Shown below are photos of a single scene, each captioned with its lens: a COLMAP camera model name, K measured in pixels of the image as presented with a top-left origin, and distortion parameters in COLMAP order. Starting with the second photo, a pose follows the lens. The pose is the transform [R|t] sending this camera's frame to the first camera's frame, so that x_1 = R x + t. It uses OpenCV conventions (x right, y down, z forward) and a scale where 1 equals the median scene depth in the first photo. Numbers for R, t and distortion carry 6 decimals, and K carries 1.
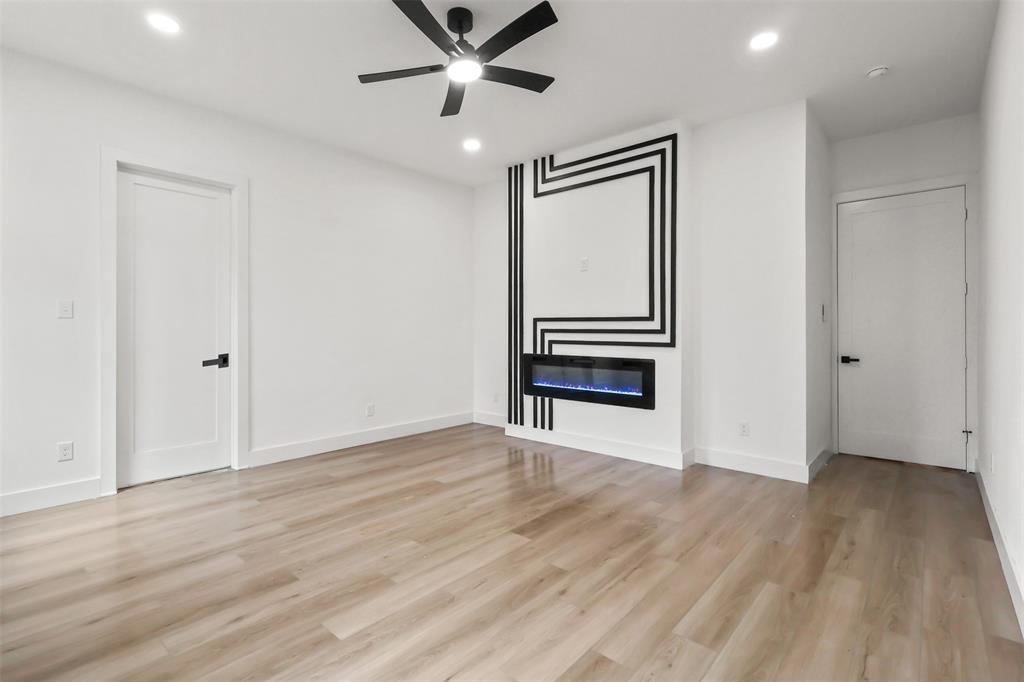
lens RADIAL K [[476.6, 0, 509.5], [0, 476.6, 337.7], [0, 0, 1]] dist [-0.011627, 0.000158]
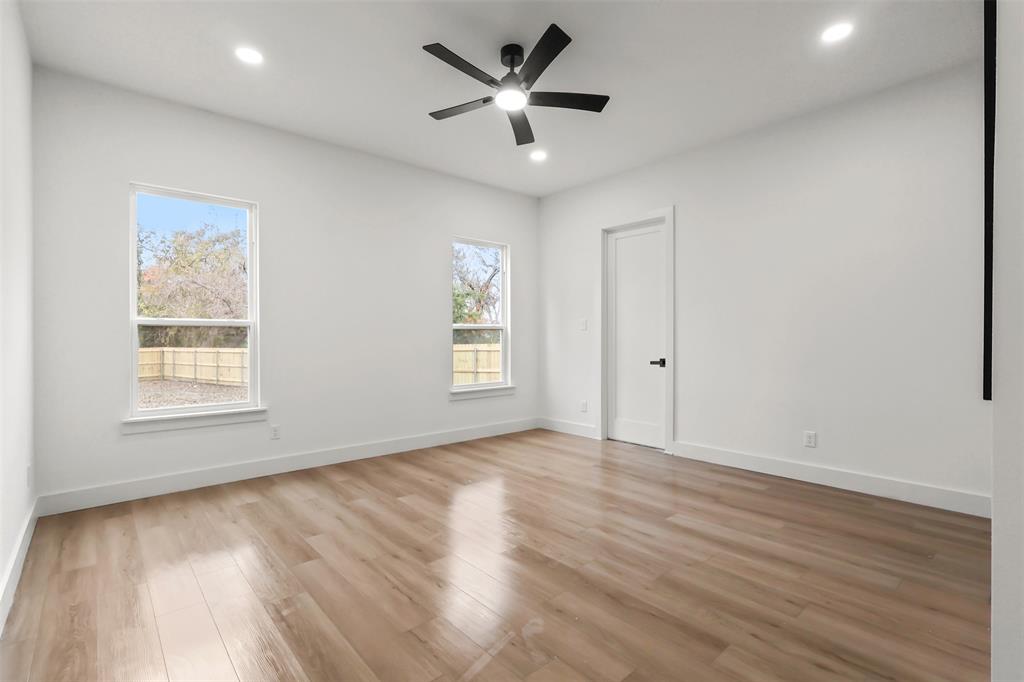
lens RADIAL K [[476.6, 0, 509.5], [0, 476.6, 337.7], [0, 0, 1]] dist [-0.011627, 0.000158]
pose [[-0.123005, 0.003867, -0.992399, 0.892957], [-0.018736, 0.999805, 0.006218, -0.017638], [0.992229, 0.019359, -0.122908, 1.007980]]
